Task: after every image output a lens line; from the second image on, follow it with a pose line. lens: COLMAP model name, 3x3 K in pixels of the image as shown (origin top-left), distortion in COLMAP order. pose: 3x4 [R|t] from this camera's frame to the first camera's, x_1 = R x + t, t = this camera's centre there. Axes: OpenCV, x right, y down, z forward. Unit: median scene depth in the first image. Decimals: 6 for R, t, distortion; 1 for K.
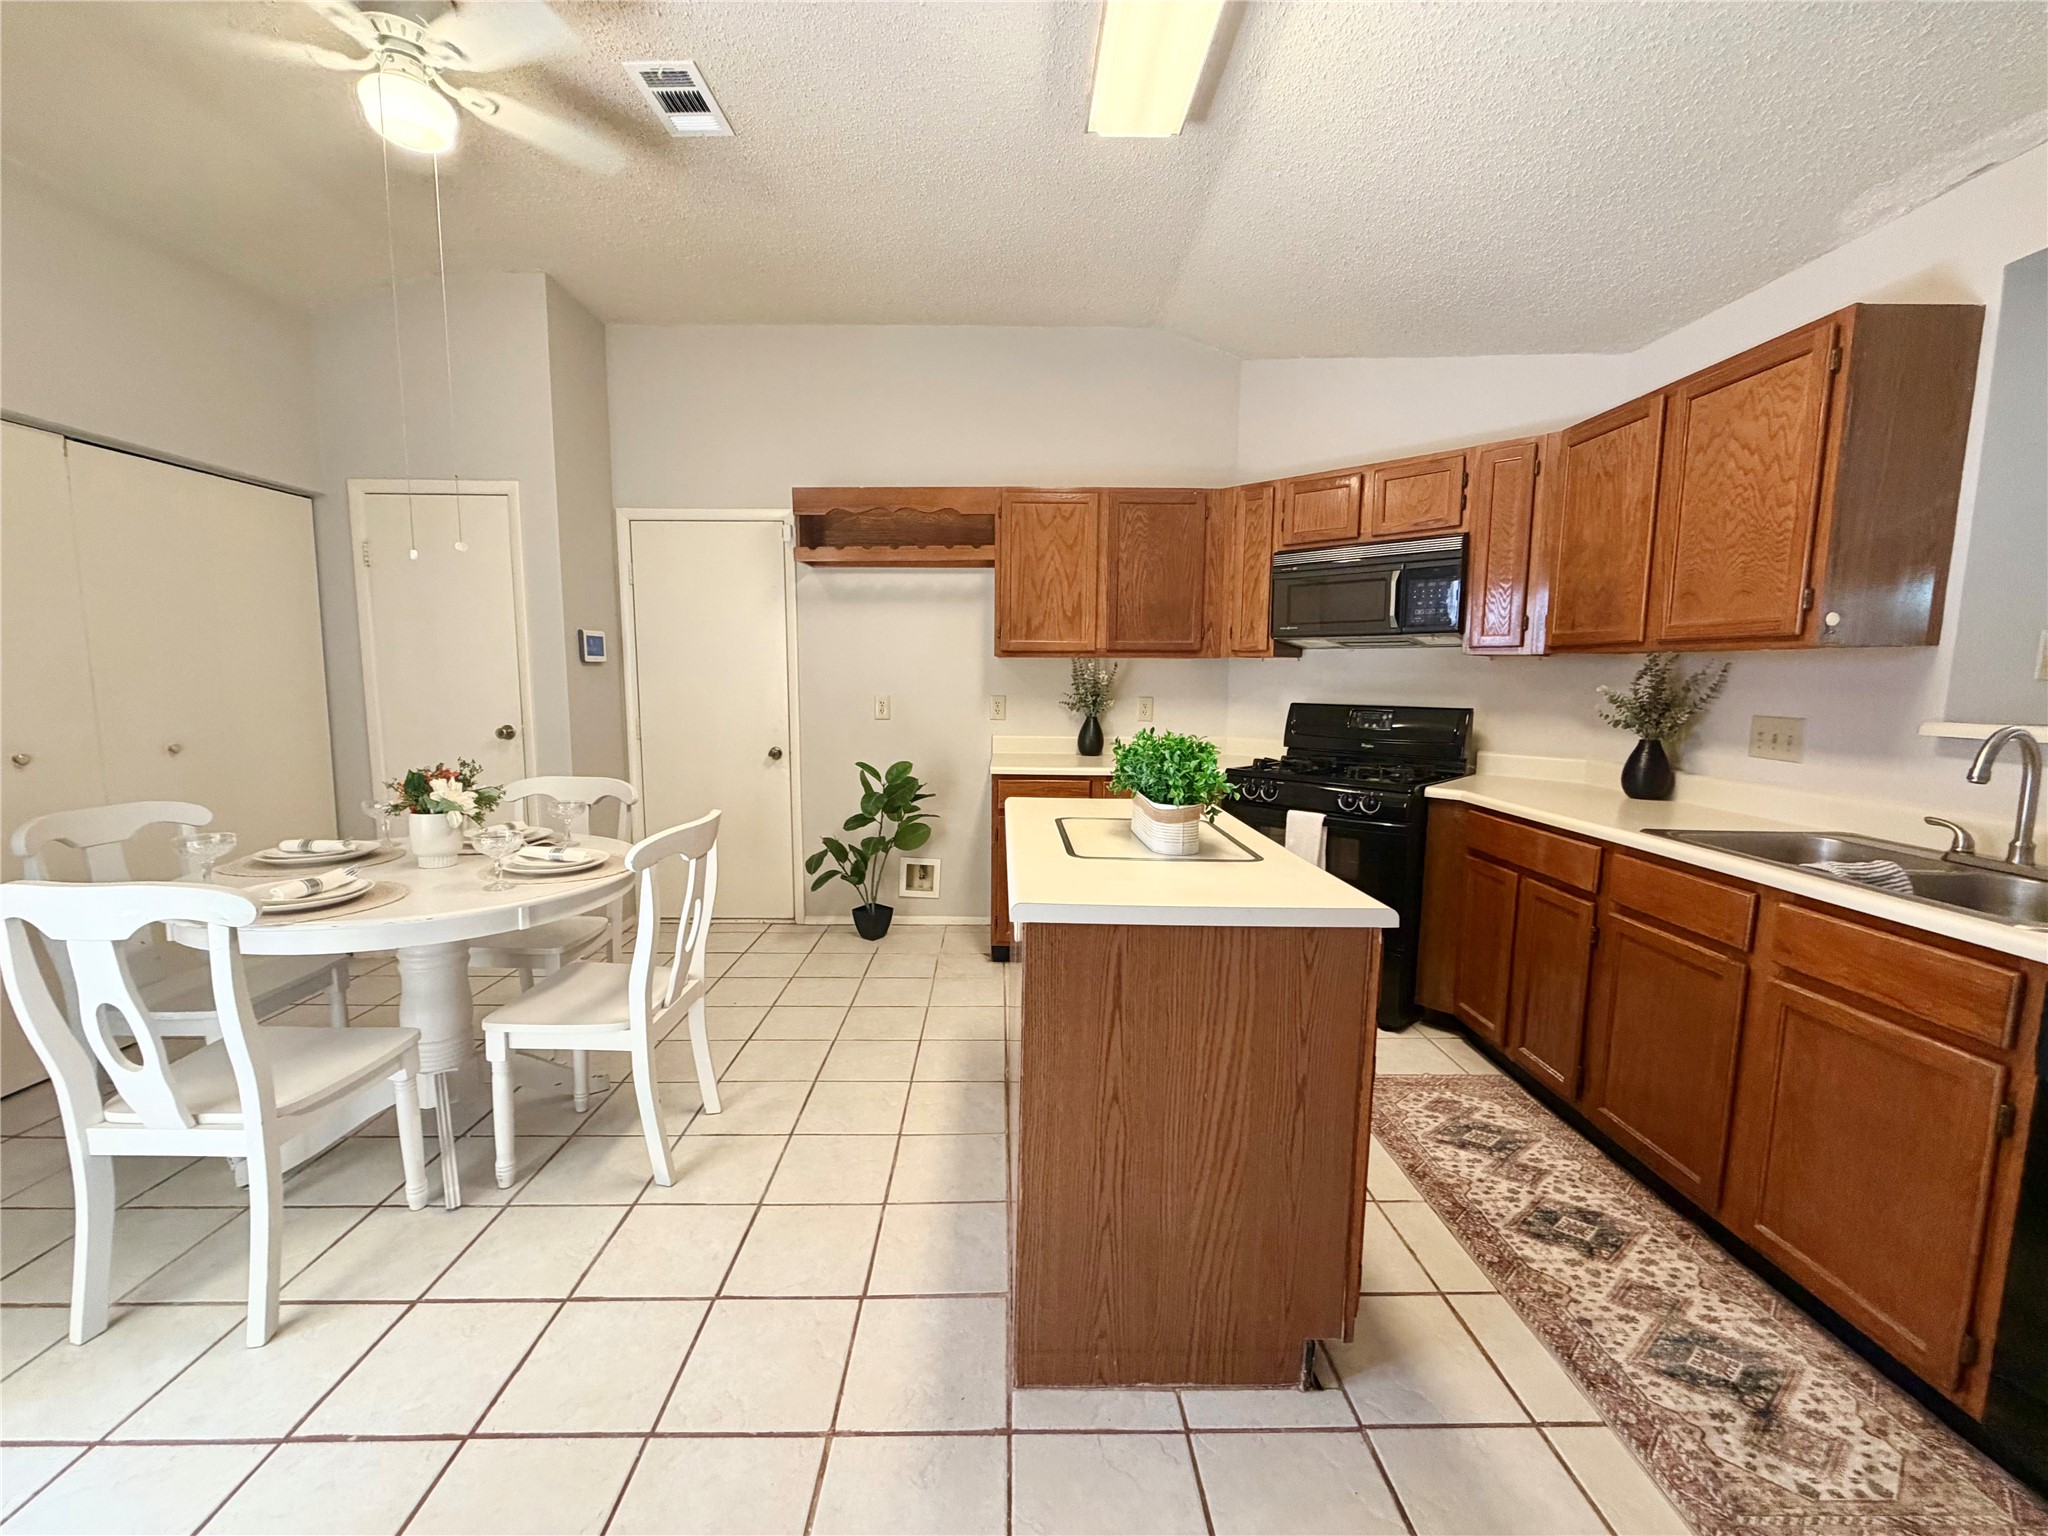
lens RADIAL K [[812.9, 0, 1019.2], [0, 812.9, 767.8], [0, 0, 1]] dist [0.002959, -0.000337]
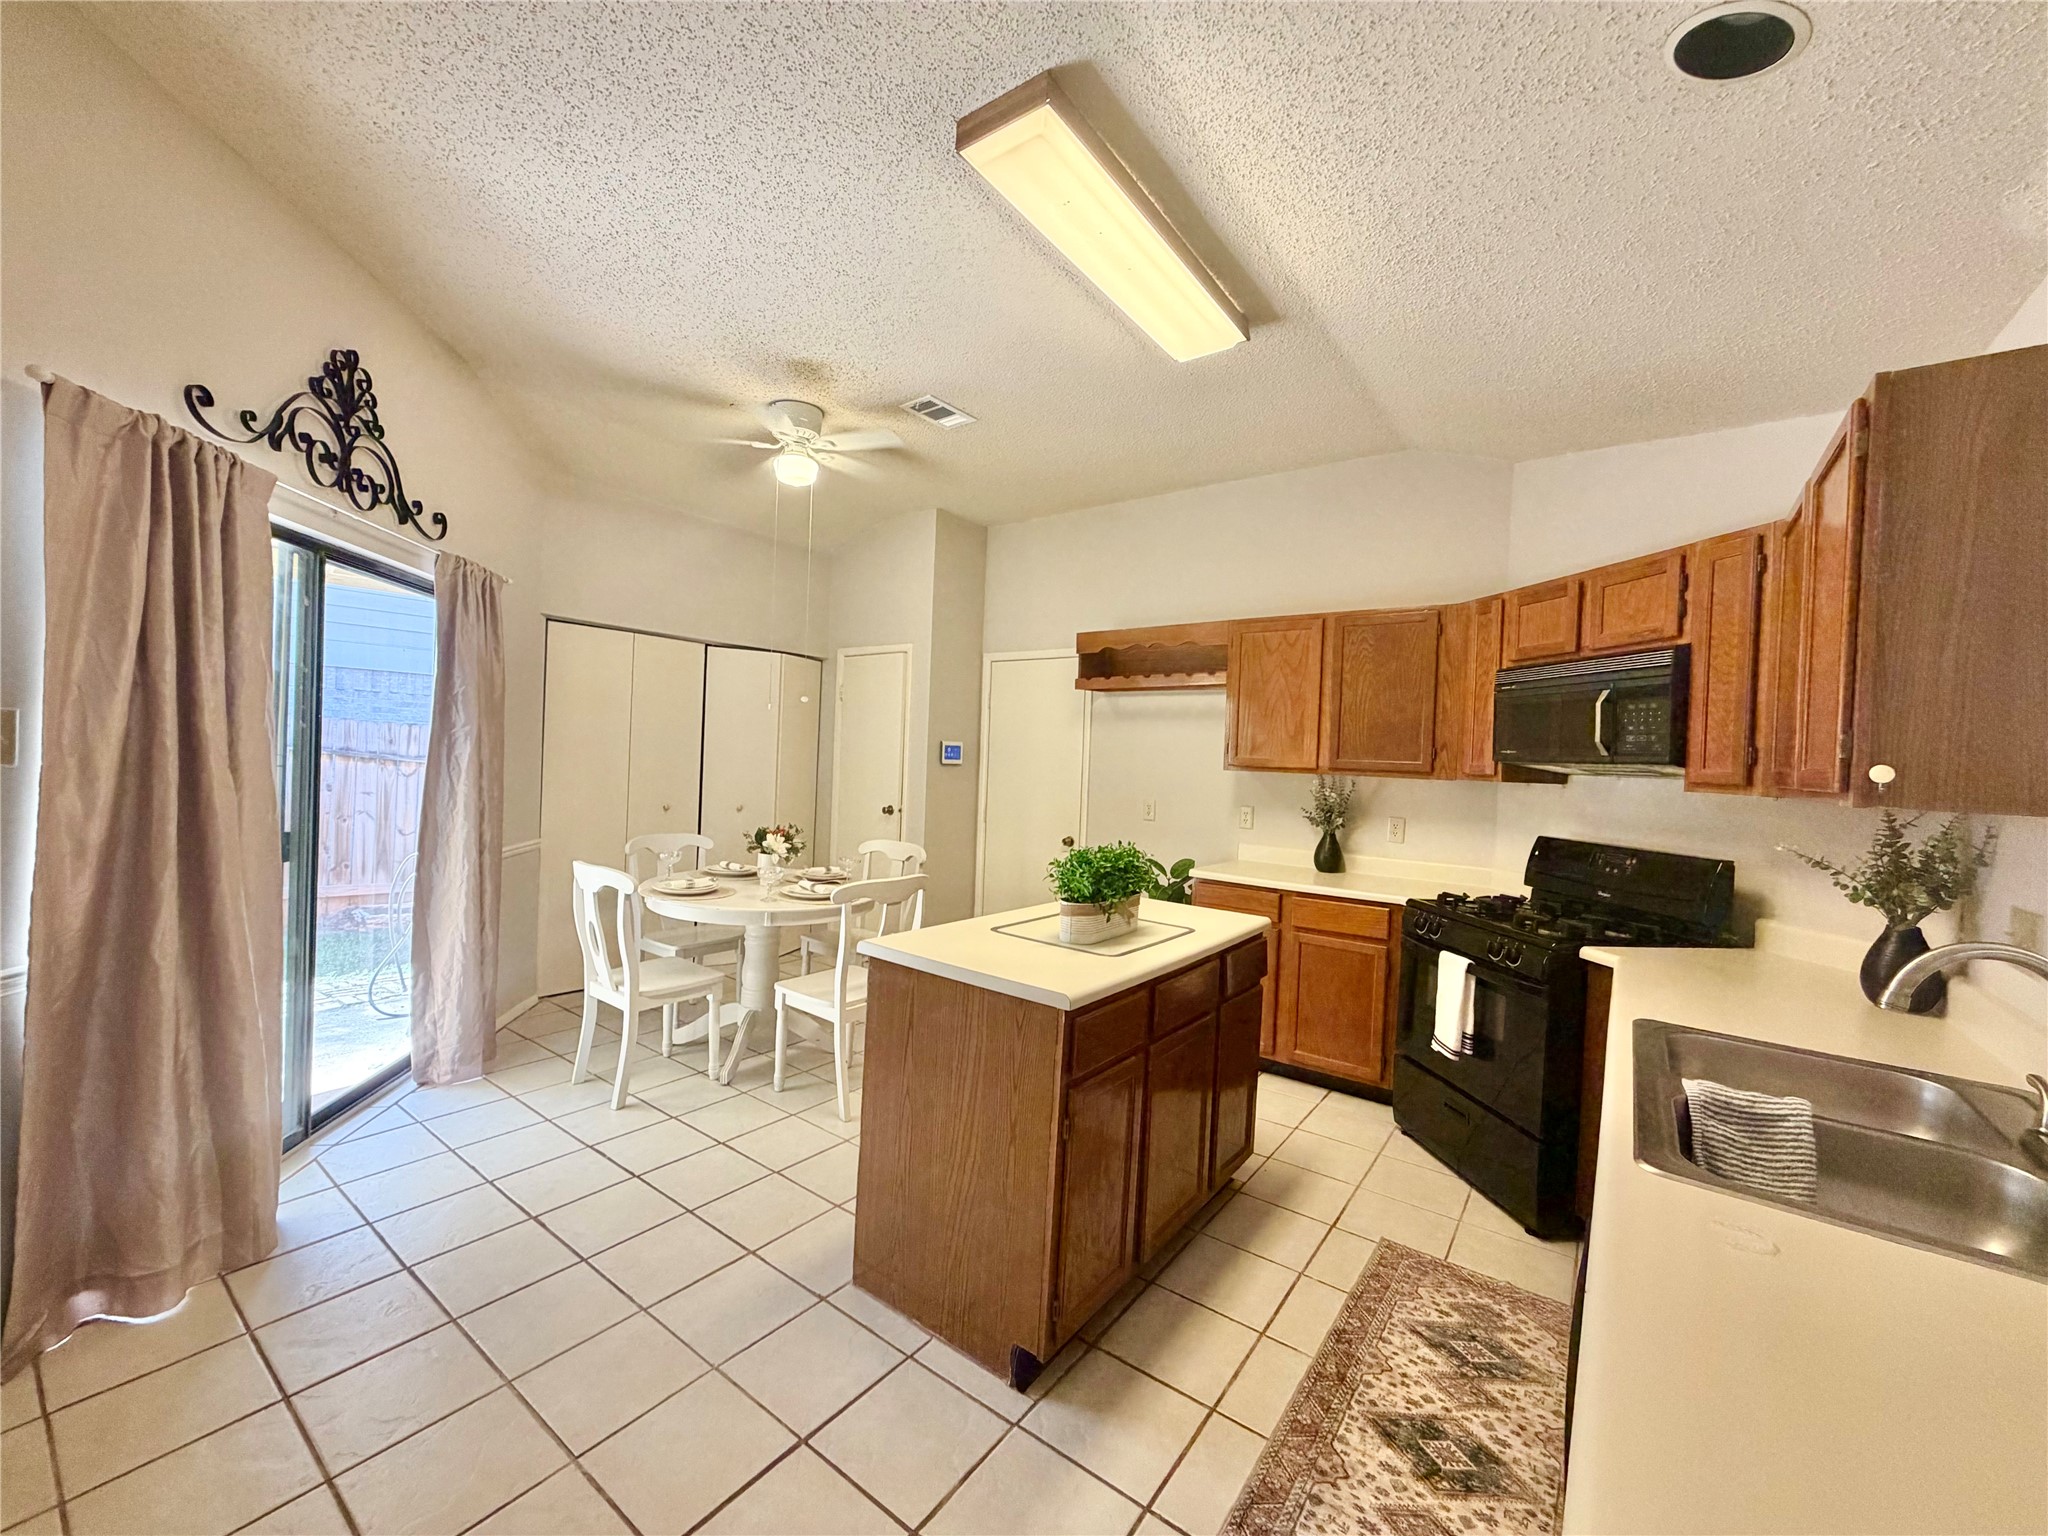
lens RADIAL K [[812.9, 0, 1022.7], [0, 812.9, 769.4], [0, 0, 1]] dist [0.002959, -0.000337]
pose [[0.791837, 0.035845, -0.609679, 0.669736], [-0.104546, 0.991497, -0.077489, -0.038979], [0.601717, 0.125098, 0.788852, -0.044485]]
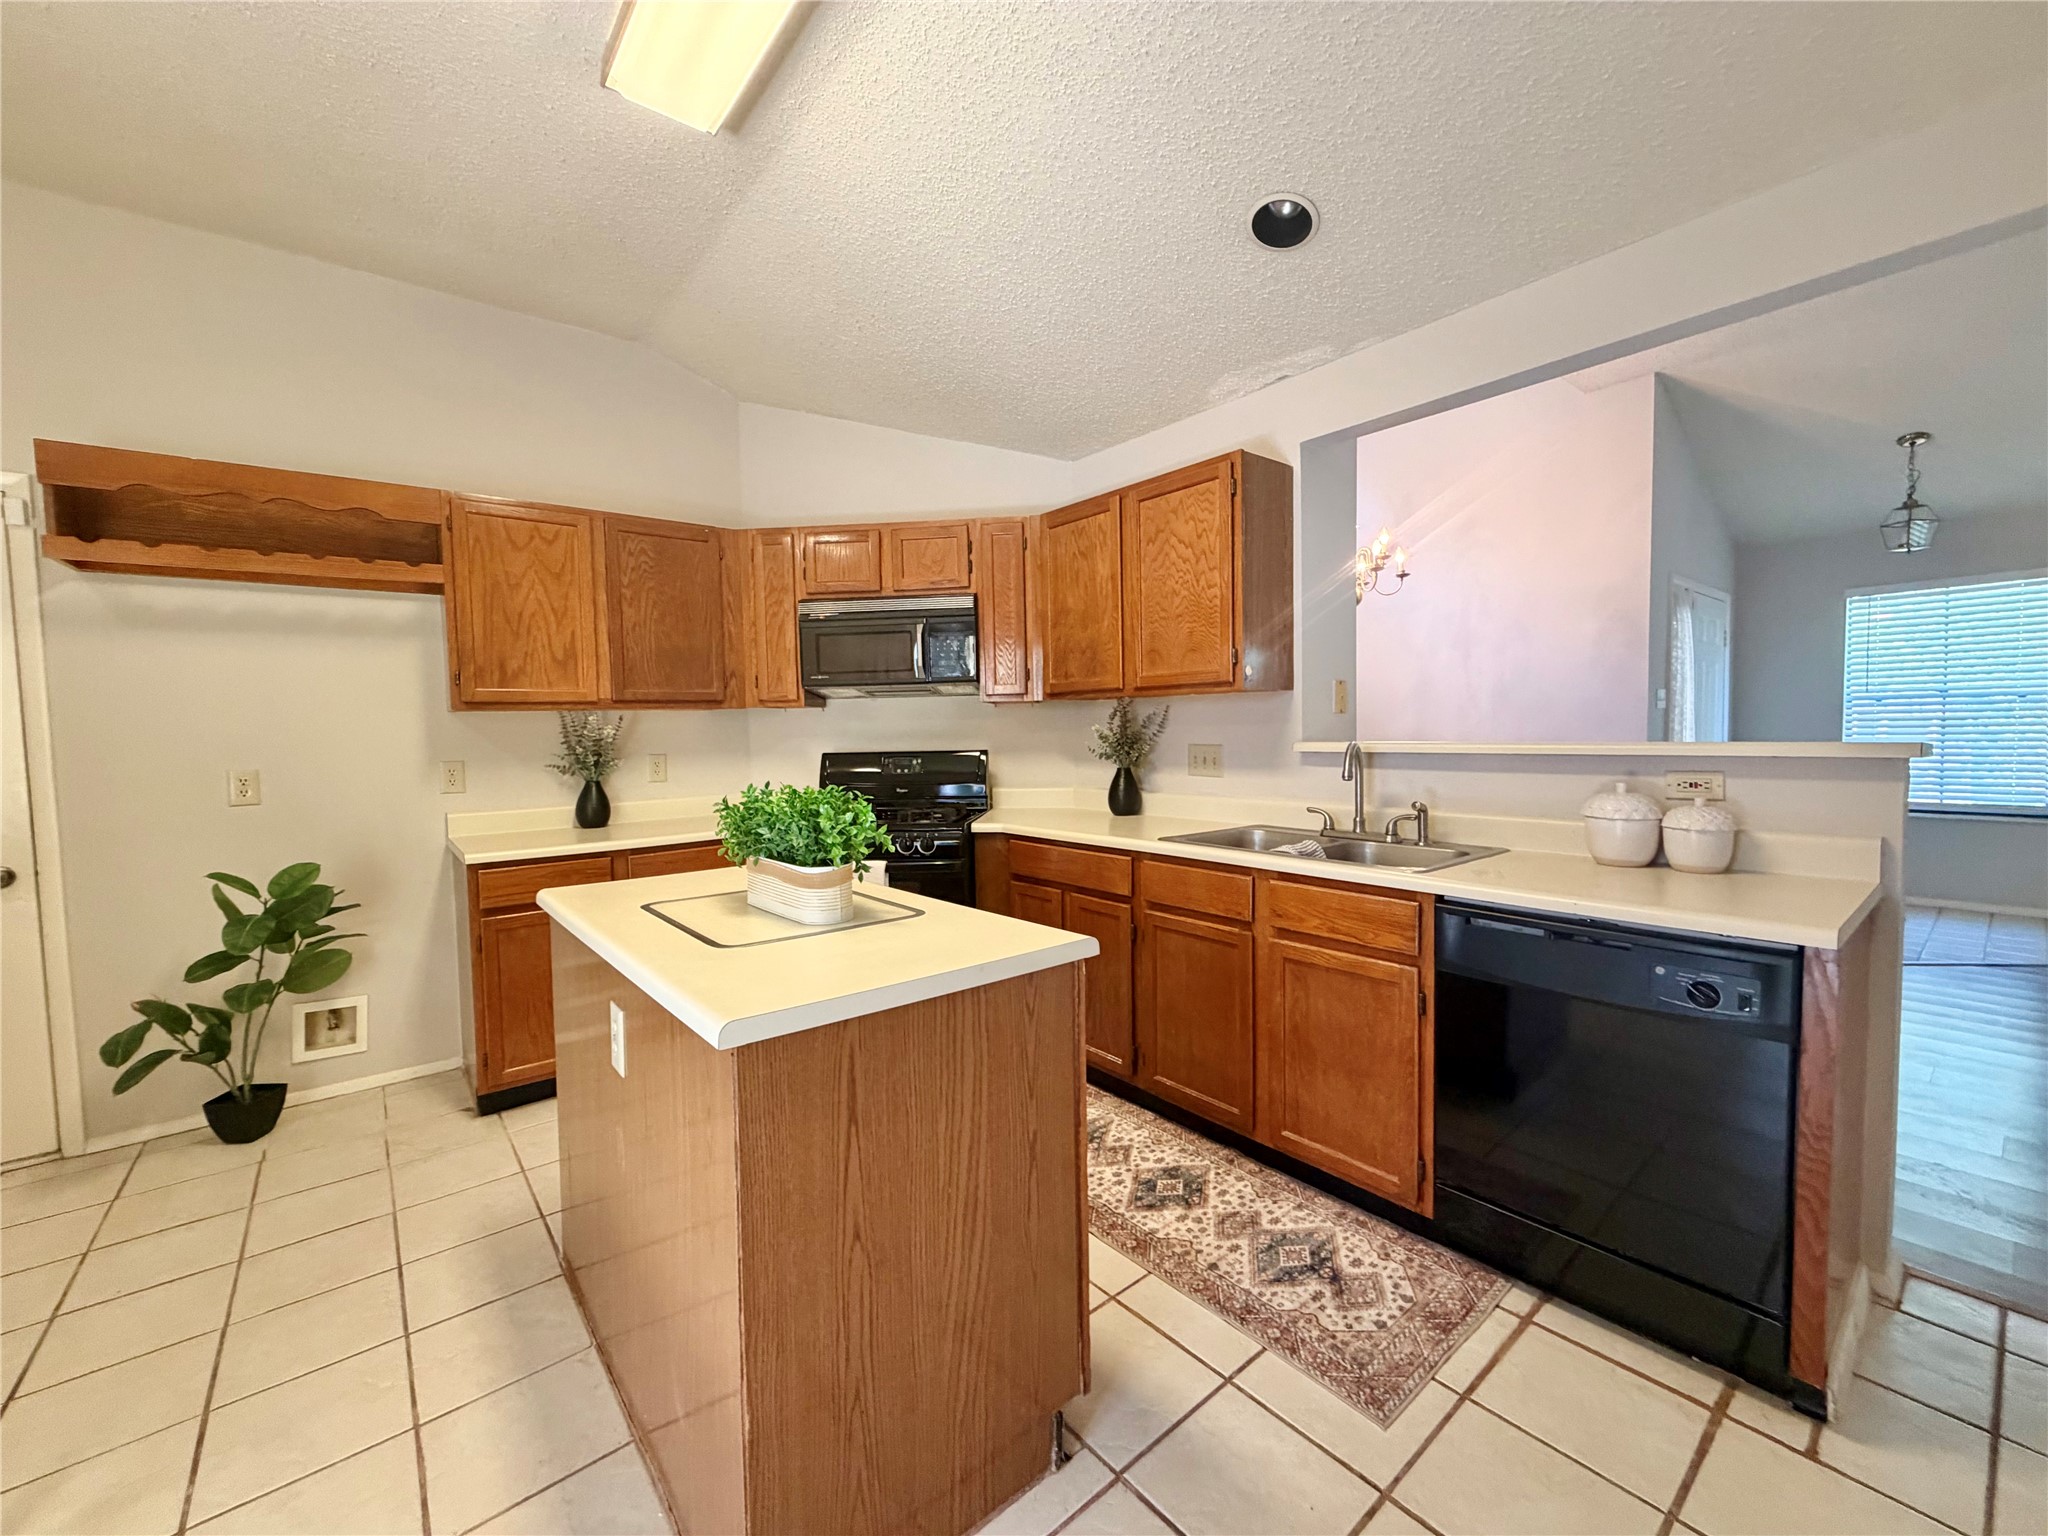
lens RADIAL K [[812.9, 0, 1014.3], [0, 812.9, 767.7], [0, 0, 1]] dist [0.002959, -0.000337]
pose [[0.787675, -0.054781, 0.613651, -0.135821], [0.097657, 0.994548, -0.036568, -0.005977], [-0.608302, 0.088731, 0.788730, 0.136355]]
